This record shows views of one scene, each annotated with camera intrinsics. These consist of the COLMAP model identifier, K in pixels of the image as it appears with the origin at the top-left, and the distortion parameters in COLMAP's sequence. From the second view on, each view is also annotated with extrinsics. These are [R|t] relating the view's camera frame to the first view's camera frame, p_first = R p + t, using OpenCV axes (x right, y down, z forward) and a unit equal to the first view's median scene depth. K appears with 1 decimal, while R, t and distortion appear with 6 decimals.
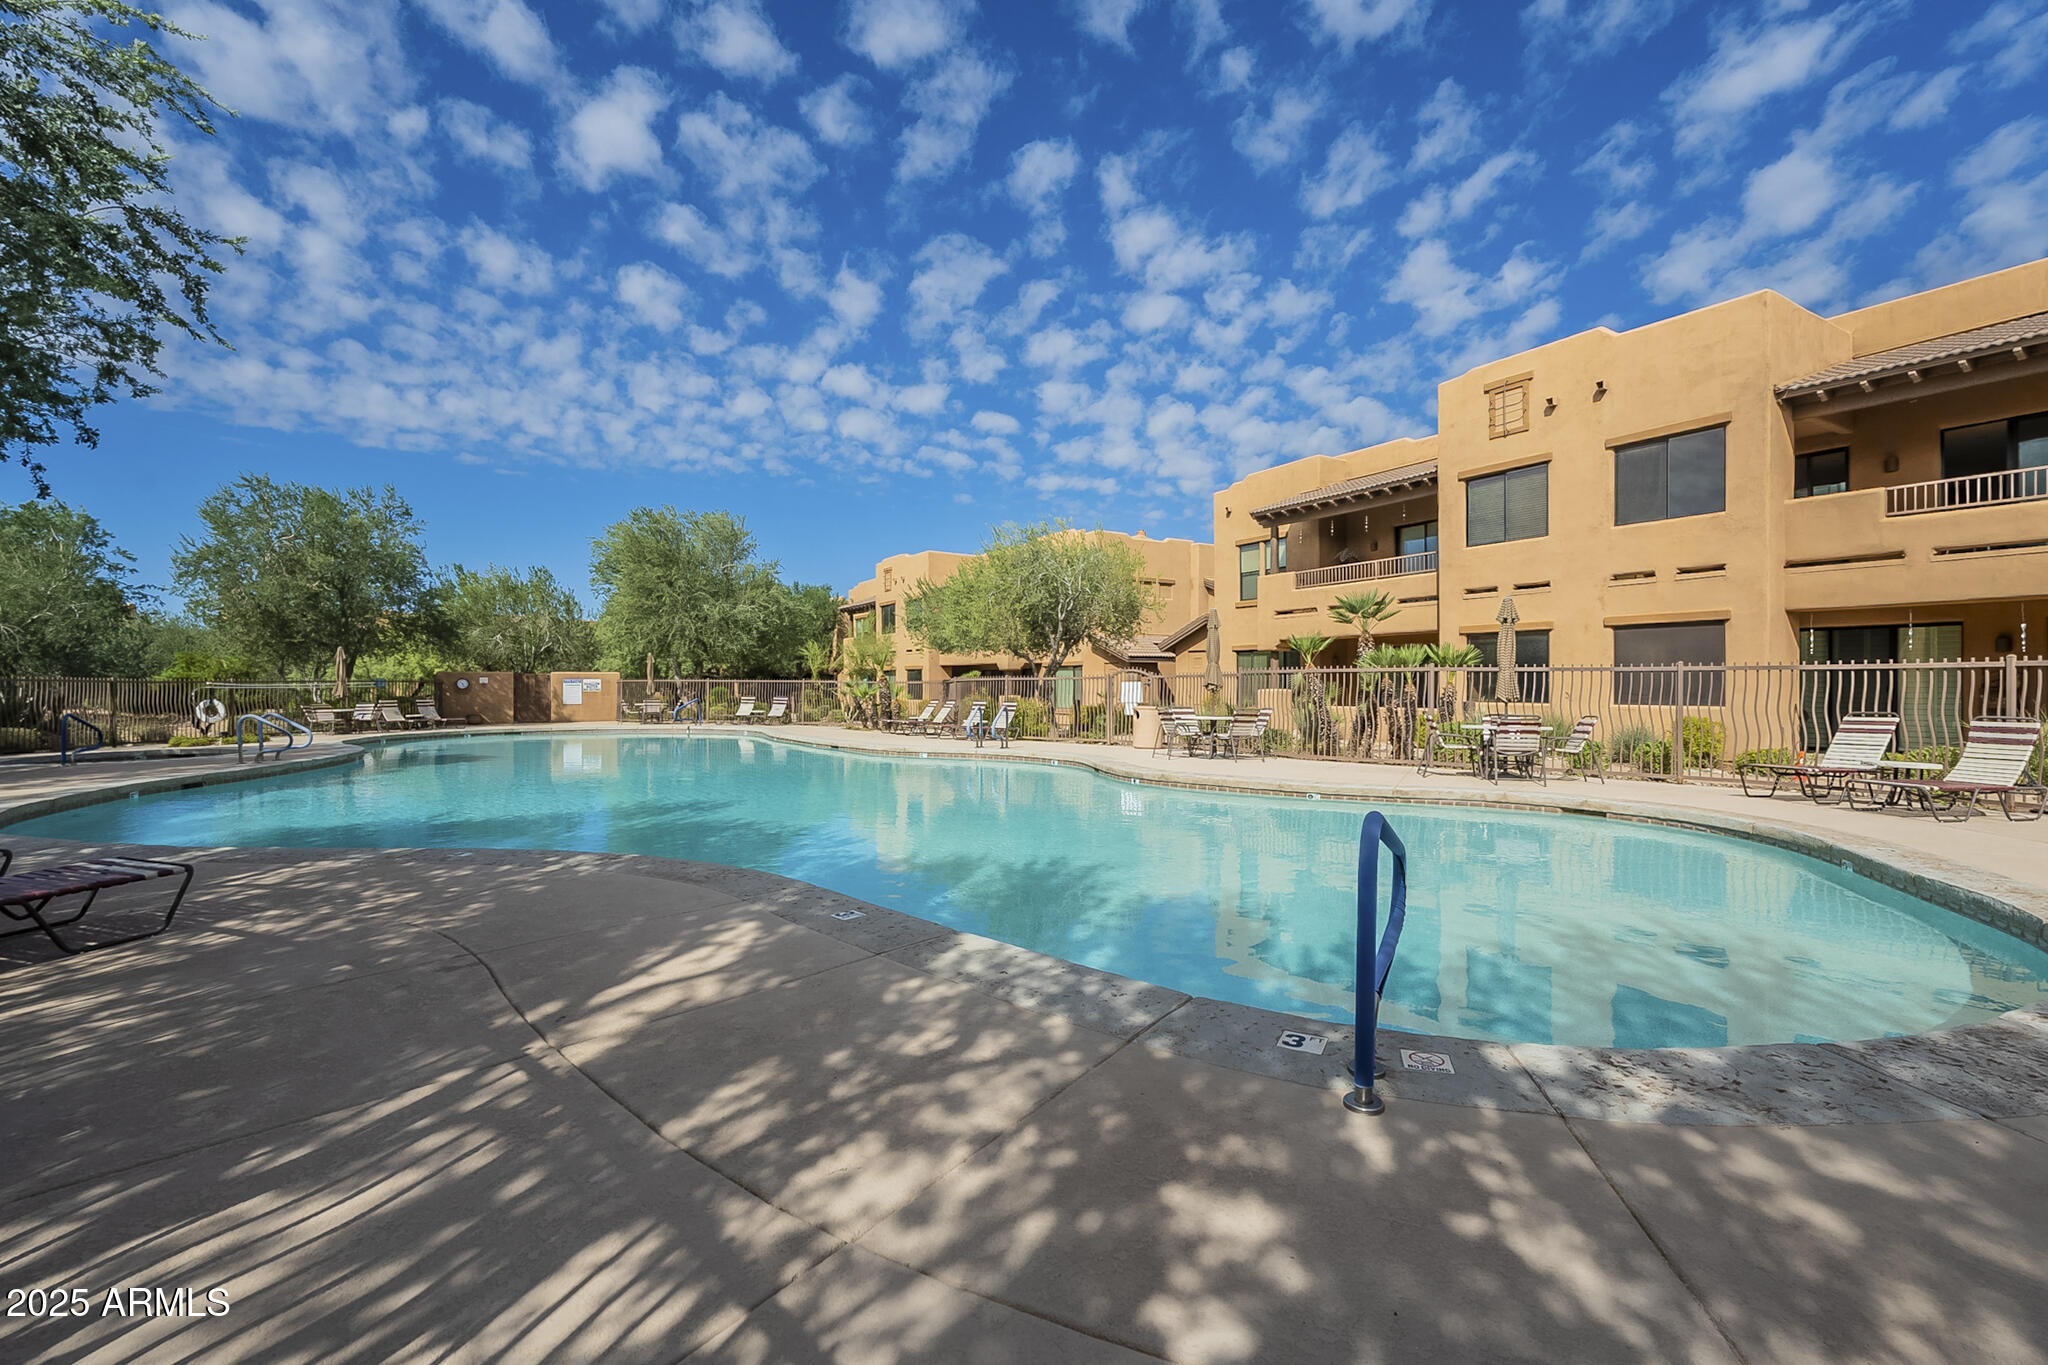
lens RADIAL K [[908.1, 0, 1007.5], [0, 908.1, 679.4], [0, 0, 1]] dist [0.000120, 0.000558]
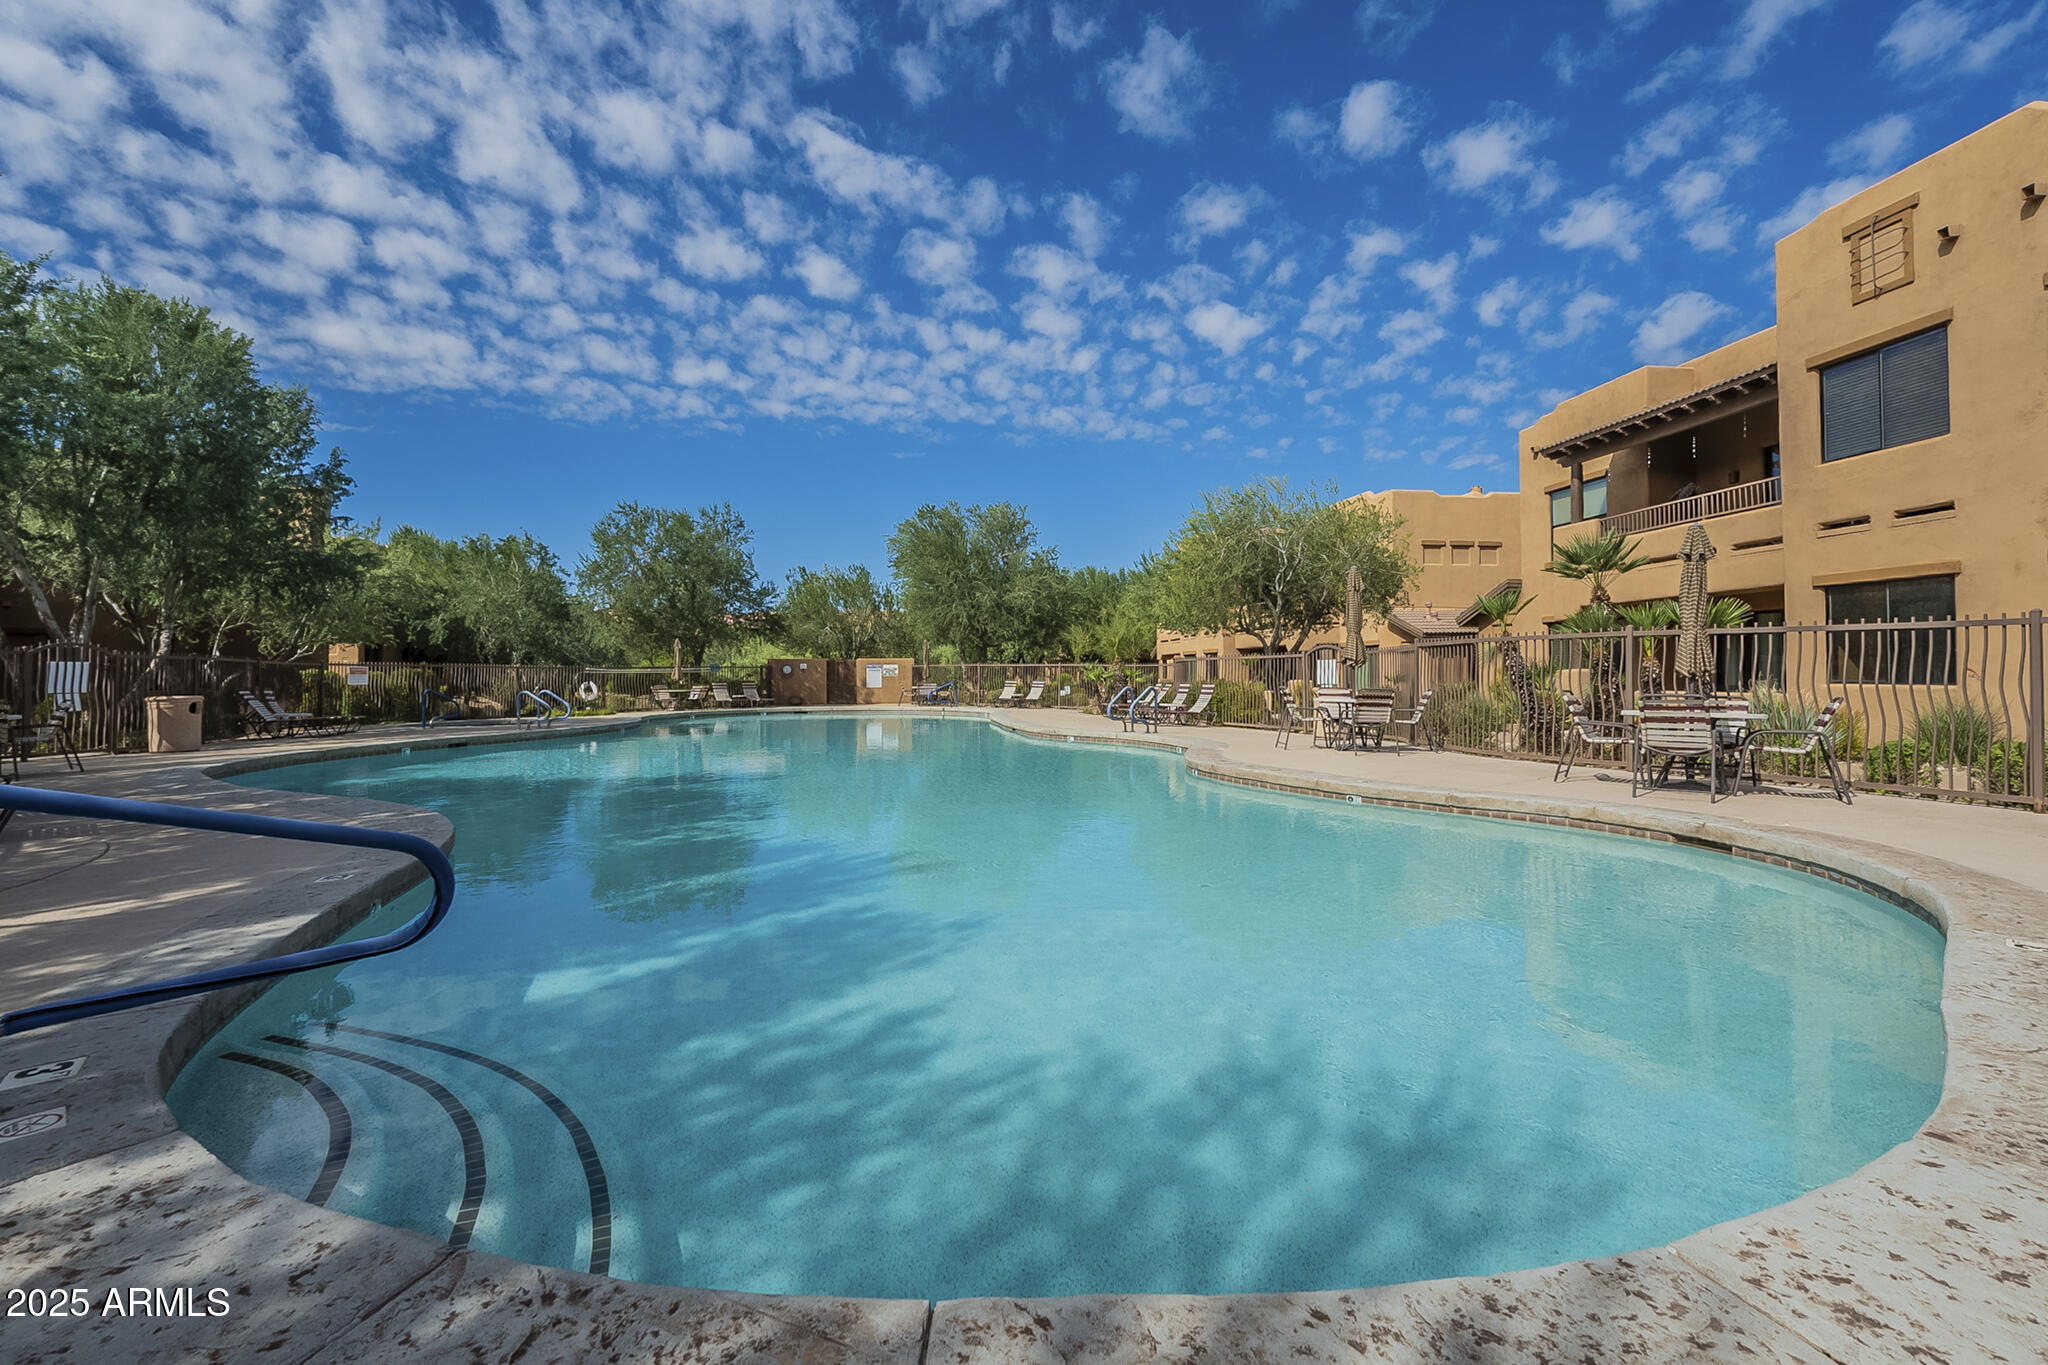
lens RADIAL K [[908.1, 0, 1021.8], [0, 908.1, 663.2], [0, 0, 1]] dist [0.000120, 0.000558]
pose [[0.910928, -0.008532, -0.412477, 0.183611], [0.006606, 0.999960, -0.006094, 0.007297], [0.412512, 0.002826, 0.910948, 0.082263]]
